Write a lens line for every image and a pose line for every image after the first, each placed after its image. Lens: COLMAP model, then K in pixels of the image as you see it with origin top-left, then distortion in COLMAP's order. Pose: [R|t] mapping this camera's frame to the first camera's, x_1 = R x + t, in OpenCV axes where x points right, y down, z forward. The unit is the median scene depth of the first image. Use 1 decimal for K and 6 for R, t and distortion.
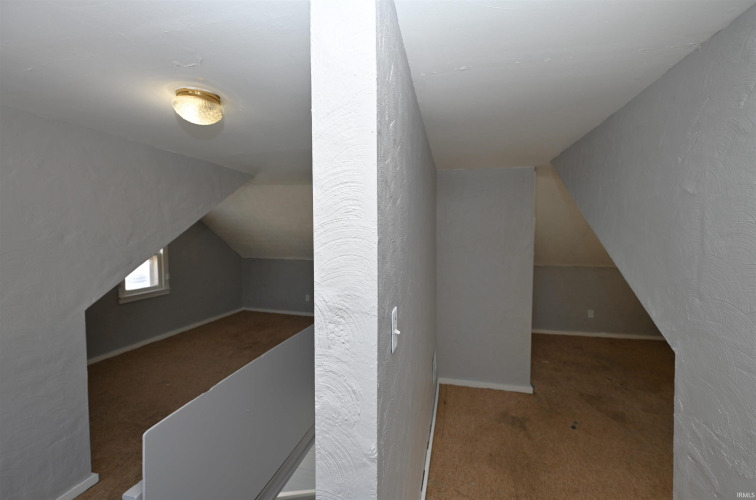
lens RADIAL K [[301.7, 0, 378.6], [0, 301.7, 247.2], [0, 0, 1]] dist [-0.001023, -0.000113]
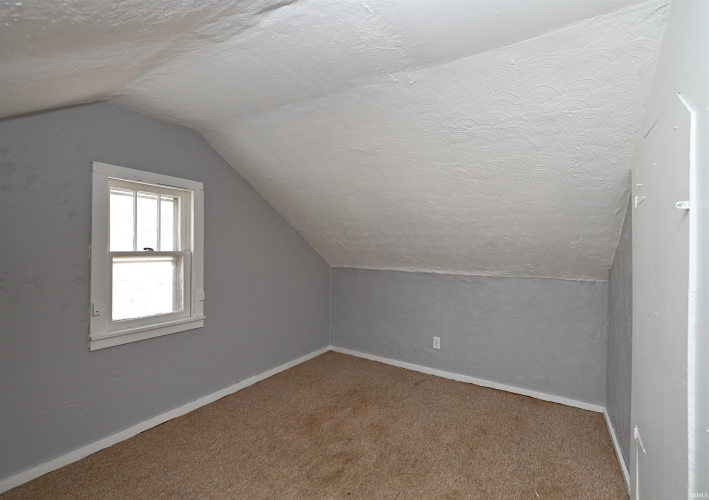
lens RADIAL K [[291.2, 0, 355.7], [0, 291.2, 251.3], [0, 0, 1]] dist [0.000600, 0.000011]
pose [[0.937917, 0.008121, -0.346765, -0.243226], [-0.020371, 0.999290, -0.031697, 0.028530], [0.346261, 0.036793, 0.937416, 0.570222]]
